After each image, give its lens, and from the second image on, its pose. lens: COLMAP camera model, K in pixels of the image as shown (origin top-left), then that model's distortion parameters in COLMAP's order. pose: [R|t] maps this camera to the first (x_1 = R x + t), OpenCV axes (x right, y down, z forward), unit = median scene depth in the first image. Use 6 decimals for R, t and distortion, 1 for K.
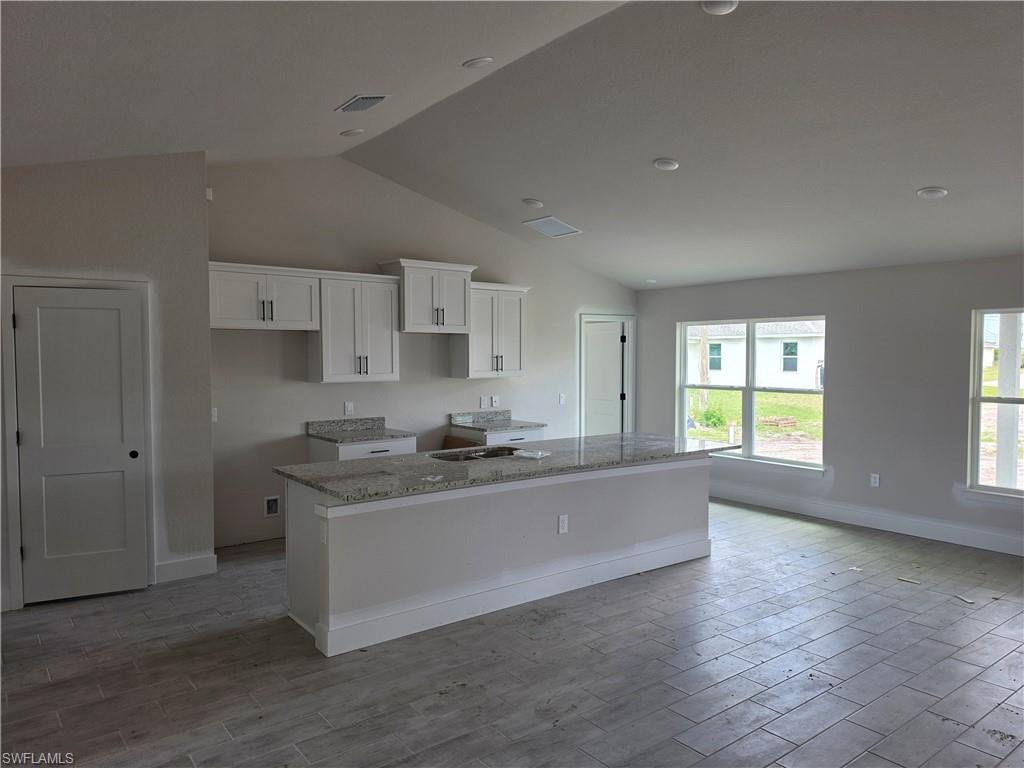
lens RADIAL K [[697.5, 0, 512.0], [0, 697.5, 384.0], [0, 0, 1]] dist [0.033512, -0.045787]
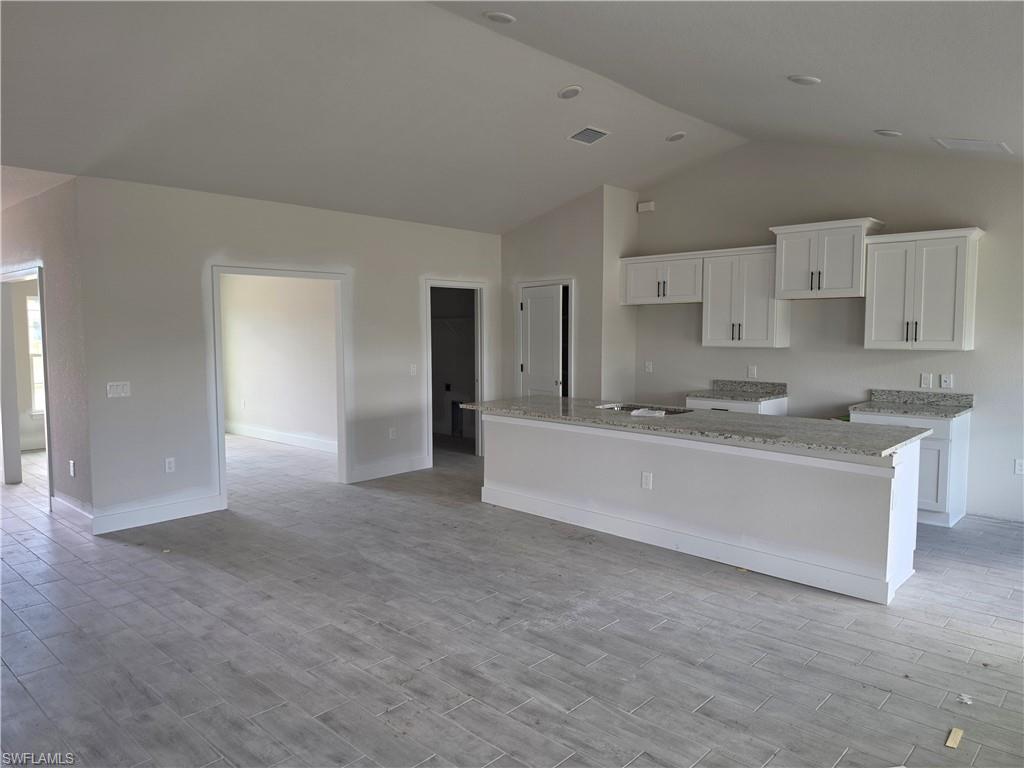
lens RADIAL K [[695.3, 0, 497.8], [0, 695.3, 378.7], [0, 0, 1]] dist [0.124608, -0.155454]
pose [[0.160893, 0.074355, -0.984167, 0.817044], [-0.040922, 0.996803, 0.068620, -0.014033], [0.986123, 0.029233, 0.163421, 0.447465]]
